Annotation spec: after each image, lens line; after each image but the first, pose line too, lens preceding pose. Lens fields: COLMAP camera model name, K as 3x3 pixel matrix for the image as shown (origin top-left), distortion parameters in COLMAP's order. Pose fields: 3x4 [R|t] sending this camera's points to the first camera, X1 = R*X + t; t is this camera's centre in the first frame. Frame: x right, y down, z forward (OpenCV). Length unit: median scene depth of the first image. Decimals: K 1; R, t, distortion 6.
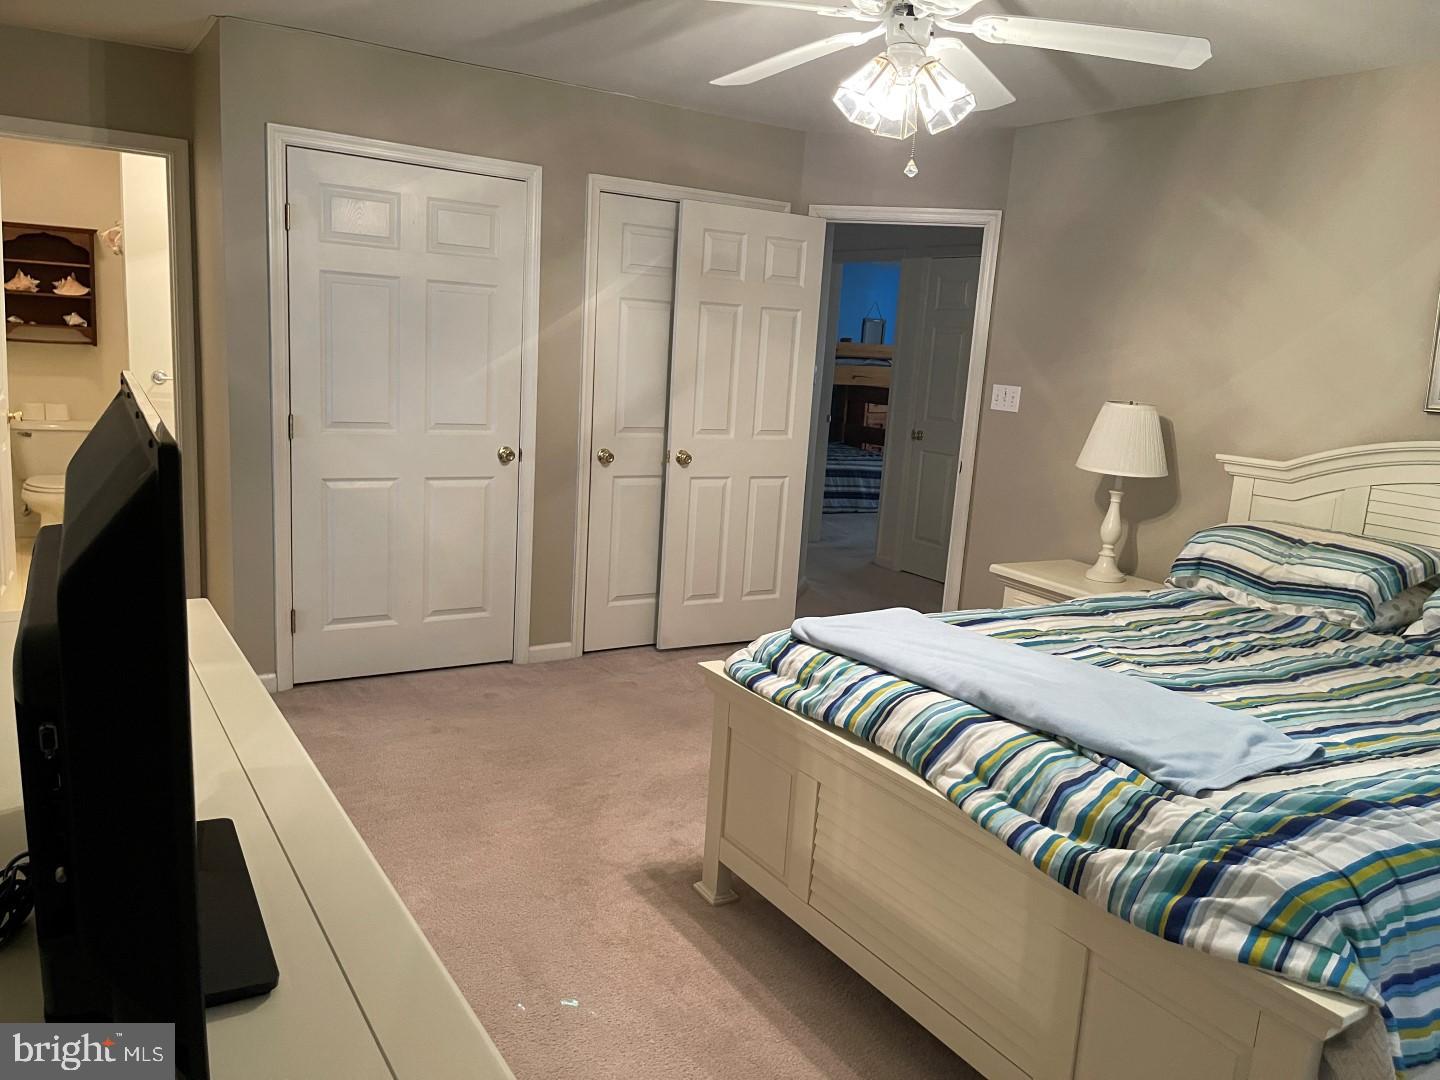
lens RADIAL K [[1088.3, 0, 729.5], [0, 1088.3, 545.1], [0, 0, 1]] dist [0.077386, -0.097537]
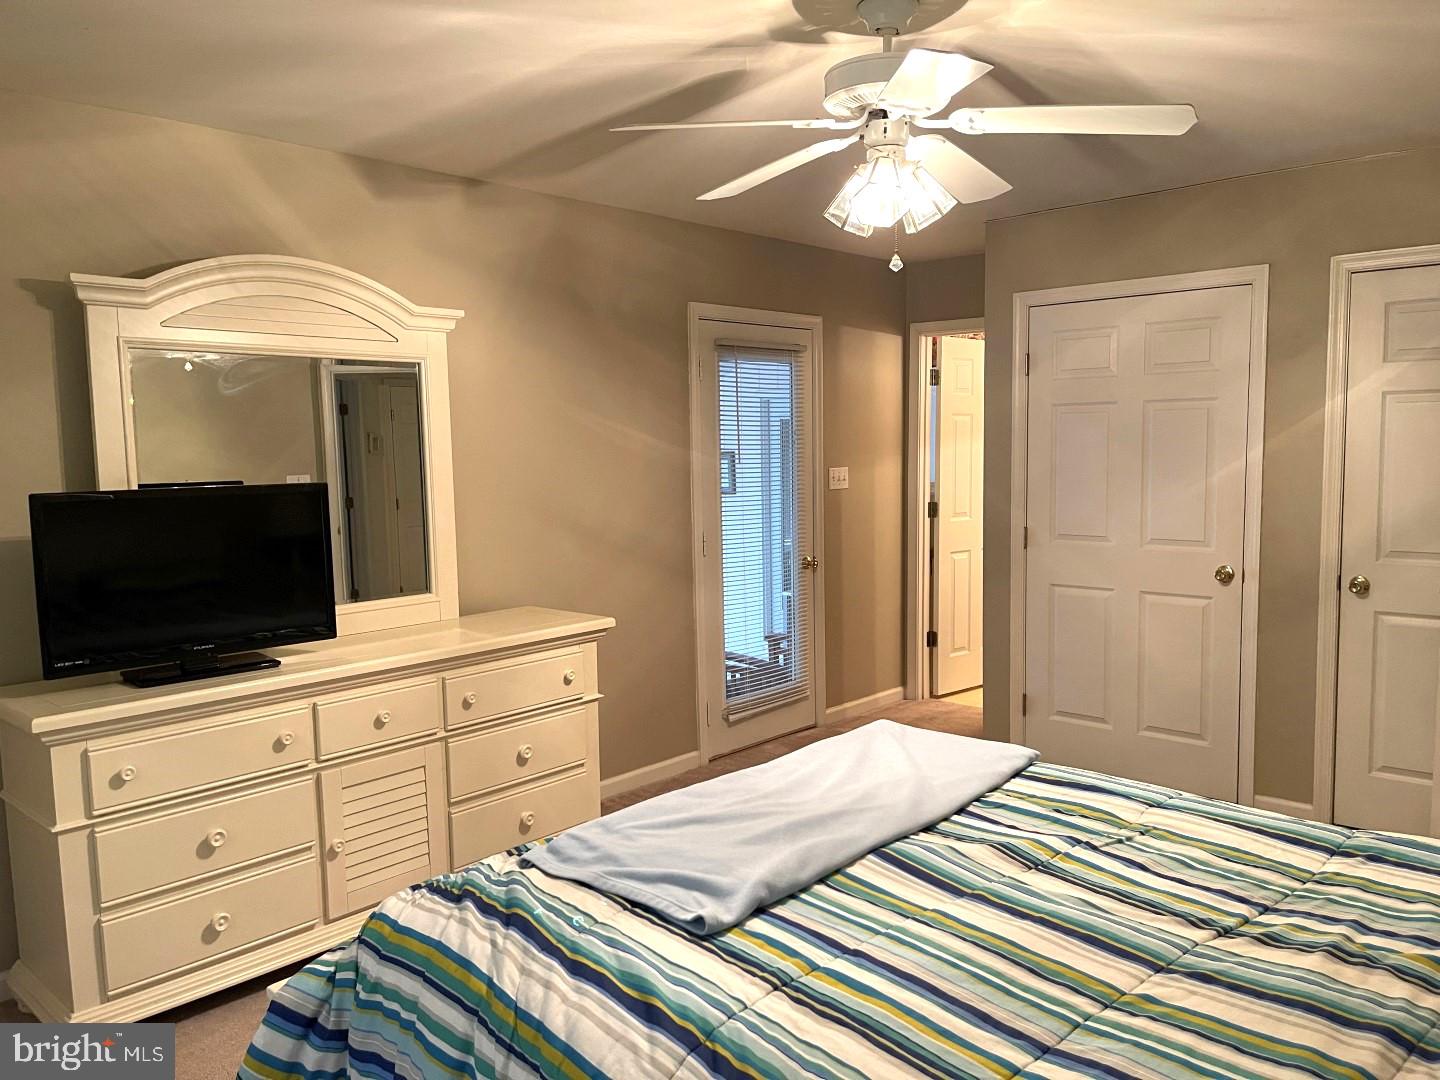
lens RADIAL K [[1088.3, 0, 731.4], [0, 1088.3, 548.7], [0, 0, 1]] dist [0.077386, -0.097537]
pose [[0.256217, 0.028261, -0.966206, 0.662553], [-0.147241, 0.989049, -0.010116, -0.037338], [0.955339, 0.144857, 0.257572, 0.399656]]
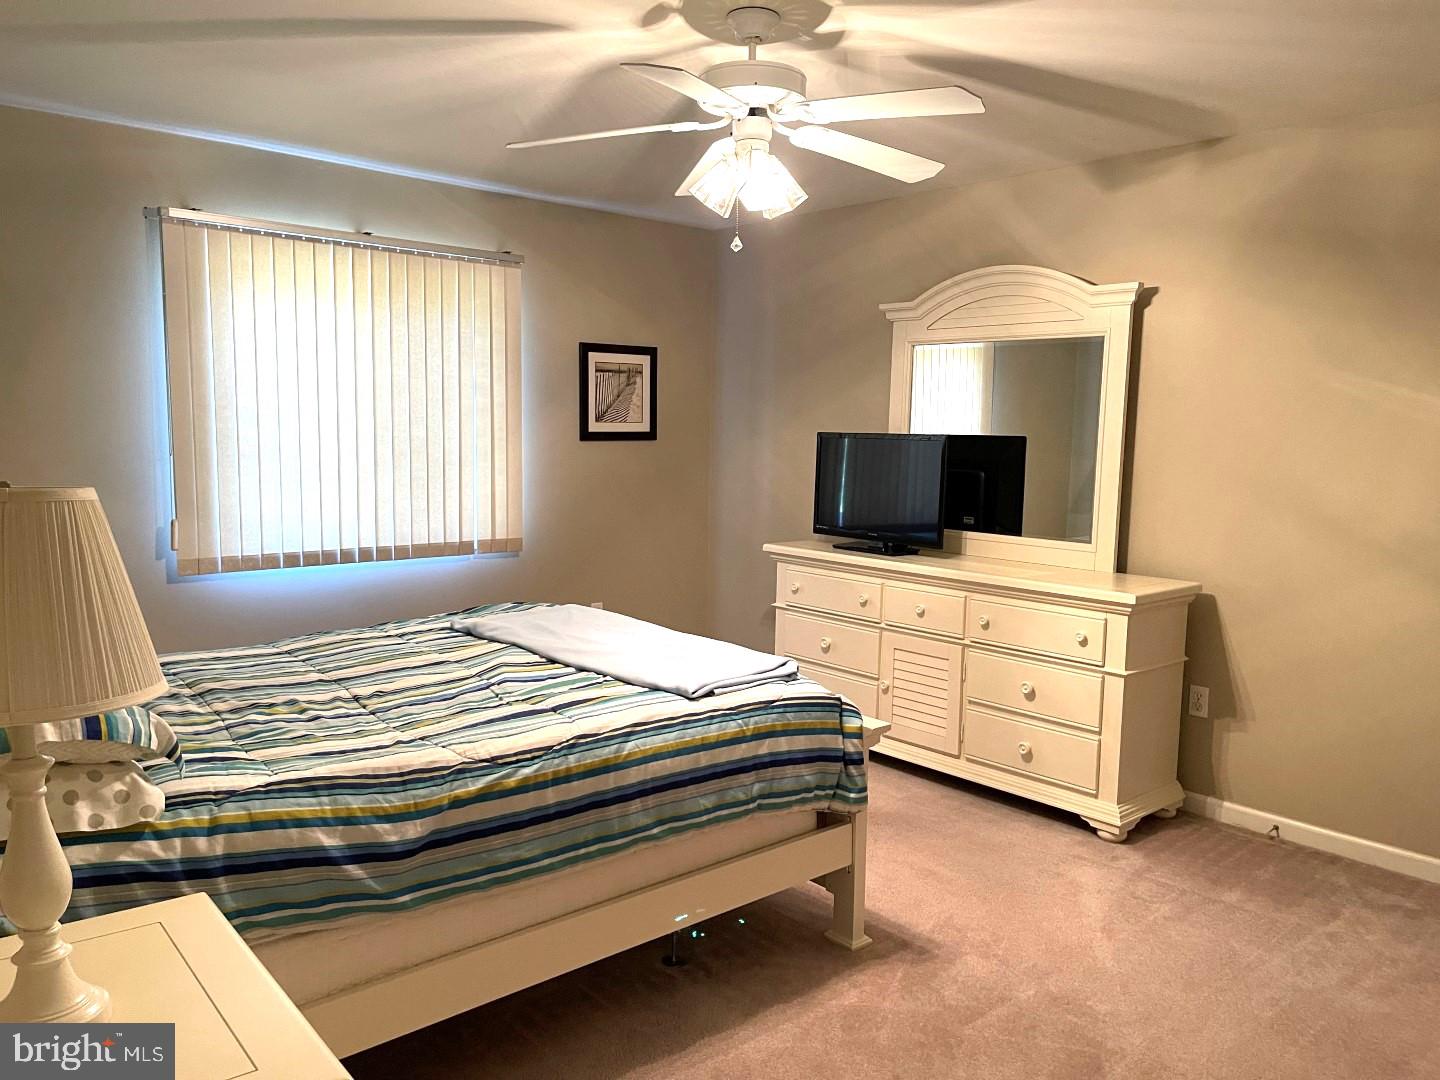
lens RADIAL K [[1088.3, 0, 719.9], [0, 1088.3, 540.4], [0, 0, 1]] dist [0.077386, -0.097537]
pose [[-0.985127, -0.068366, -0.157640, 0.204217], [-0.110395, 0.954863, 0.275772, -0.222211], [0.131671, 0.289073, -0.948208, 1.338641]]
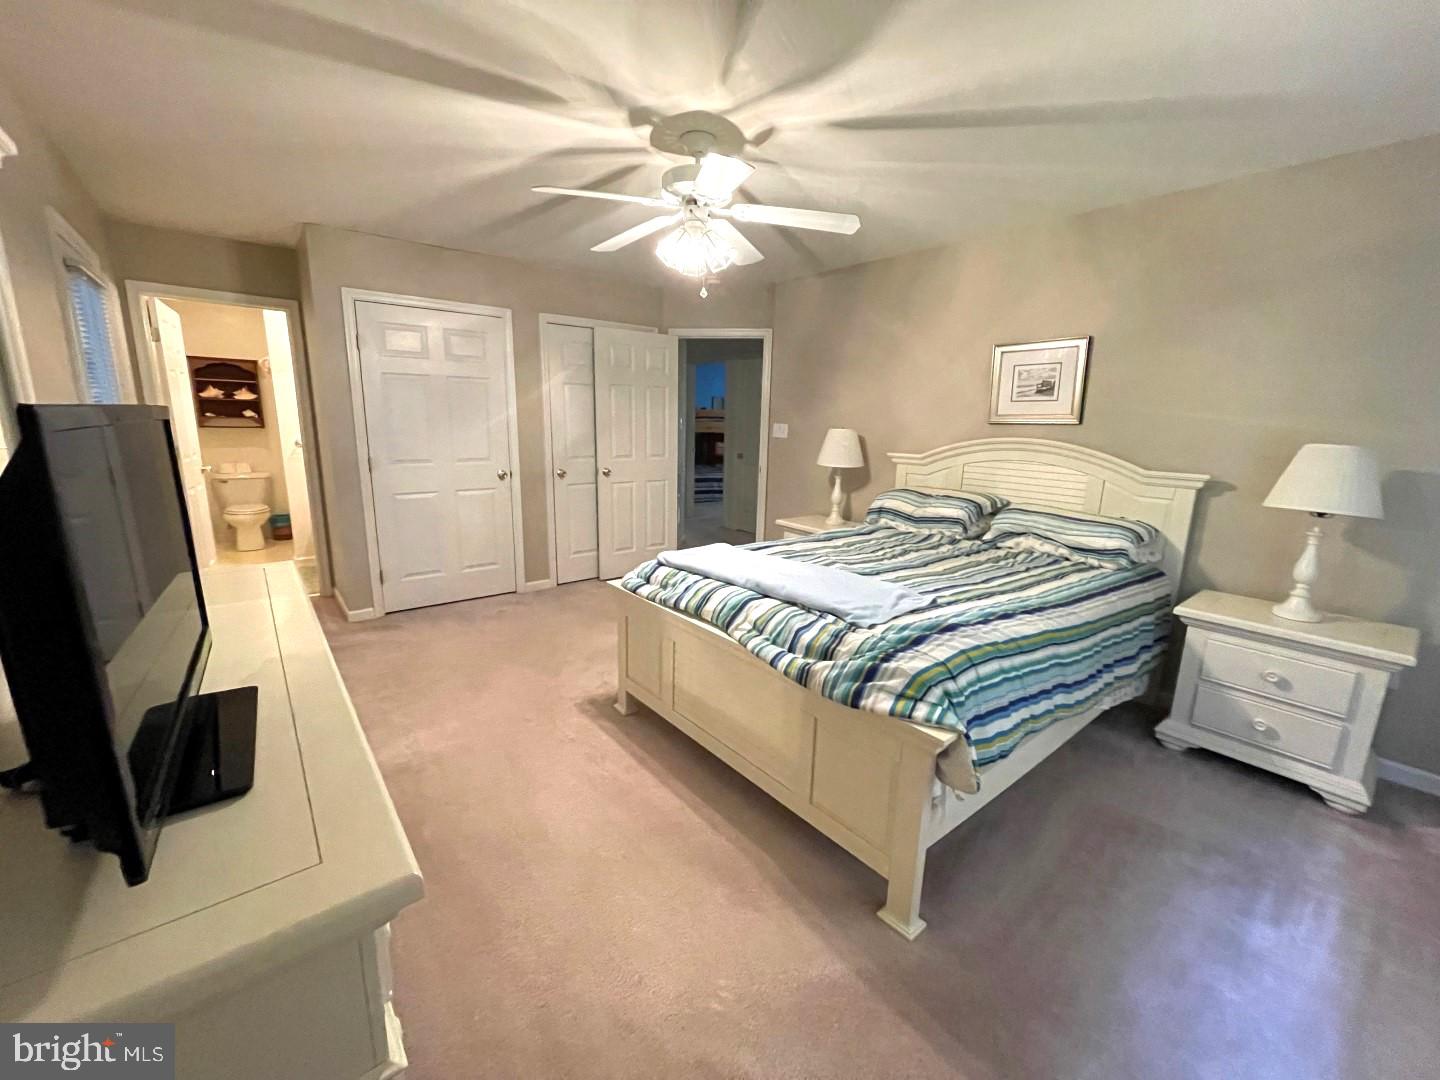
lens RADIAL K [[582.3, 0, 716.6], [0, 582.3, 539.4], [0, 0, 1]] dist [-0.003807, 0.001573]
pose [[0.992743, -0.065343, 0.100953, 0.040521], [0.062744, 0.997616, 0.028721, 0.017426], [-0.102589, -0.022178, 0.994477, 0.035249]]
